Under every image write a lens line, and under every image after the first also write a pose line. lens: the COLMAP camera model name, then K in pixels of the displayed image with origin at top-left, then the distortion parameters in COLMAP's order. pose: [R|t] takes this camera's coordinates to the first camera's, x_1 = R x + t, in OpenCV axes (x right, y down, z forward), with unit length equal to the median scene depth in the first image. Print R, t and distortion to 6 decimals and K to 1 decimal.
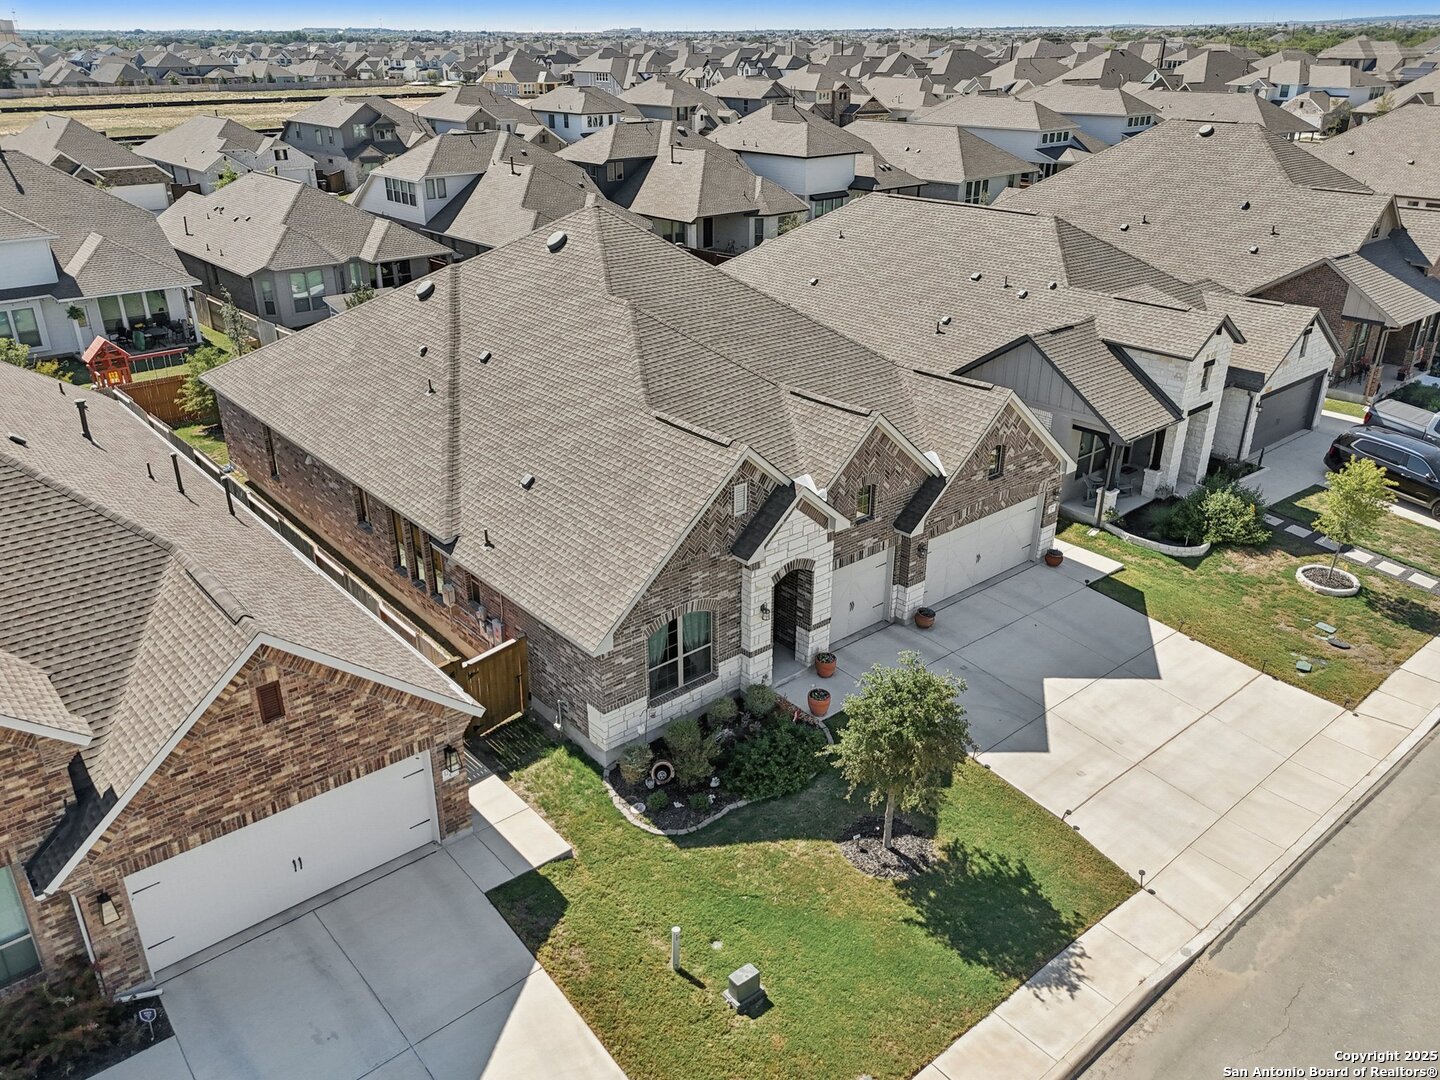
lens RADIAL K [[1087.4, 0, 720.0], [0, 1087.4, 540.0], [0, 0, 1]] dist [0.073064, -0.072570]
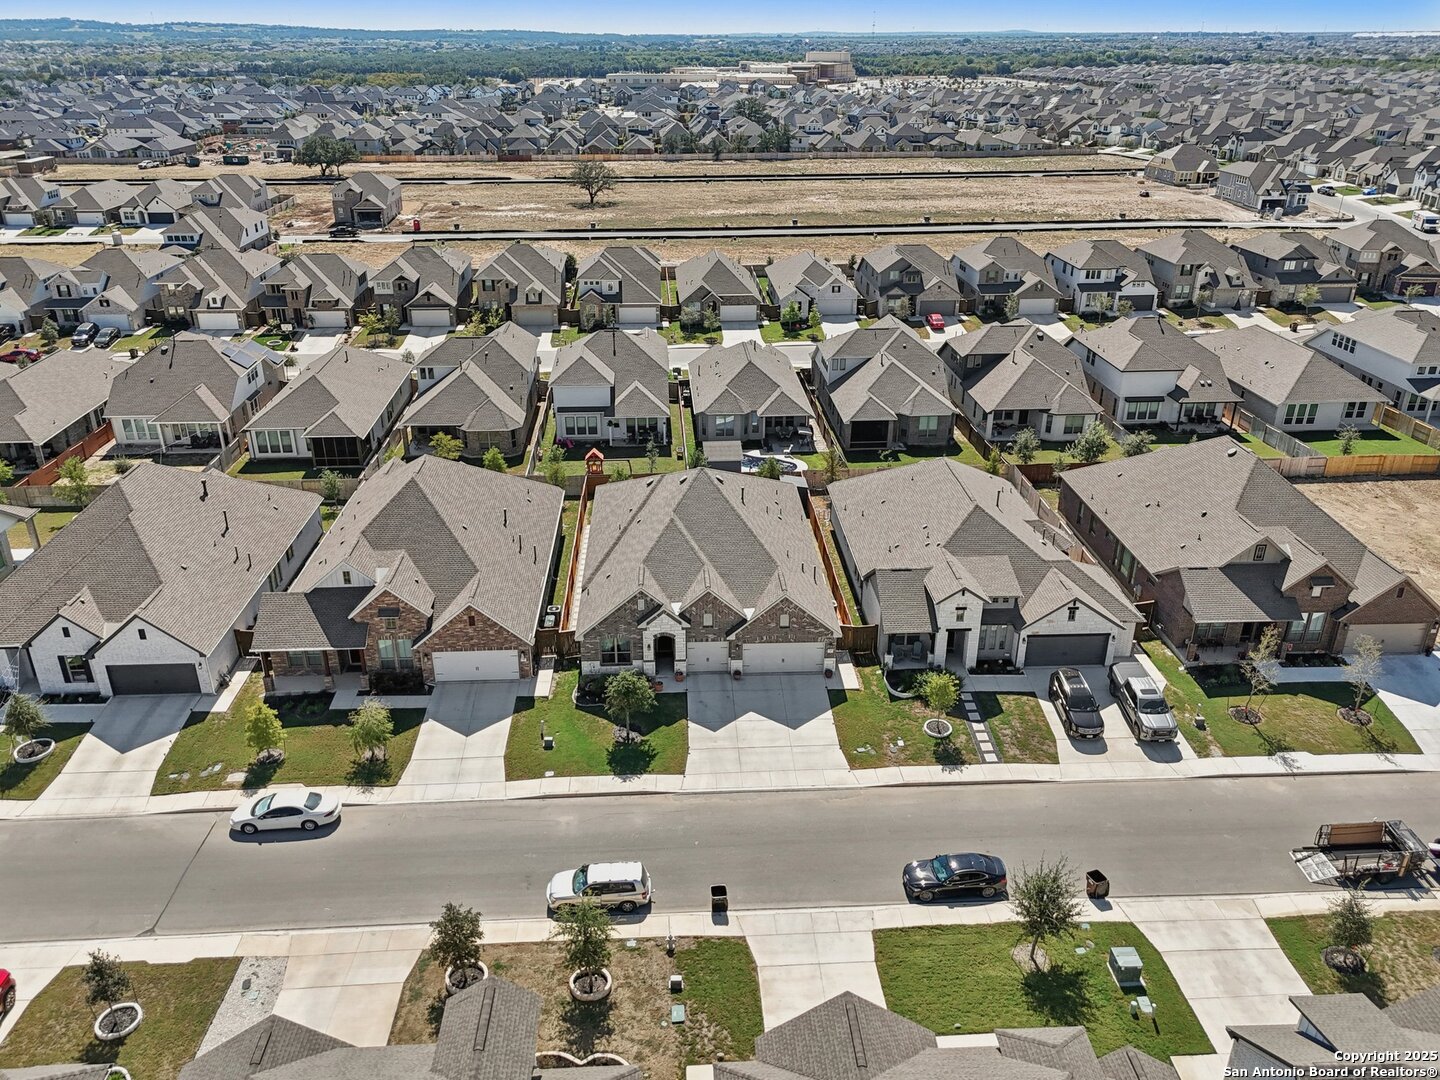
lens RADIAL K [[1087.4, 0, 720.0], [0, 1087.4, 540.0], [0, 0, 1]] dist [0.073064, -0.072570]
pose [[0.792913, 0.258836, -0.551627, 1.498111], [-0.257553, 0.962815, 0.081566, -0.427050], [0.552227, 0.077398, 0.830093, -1.096983]]
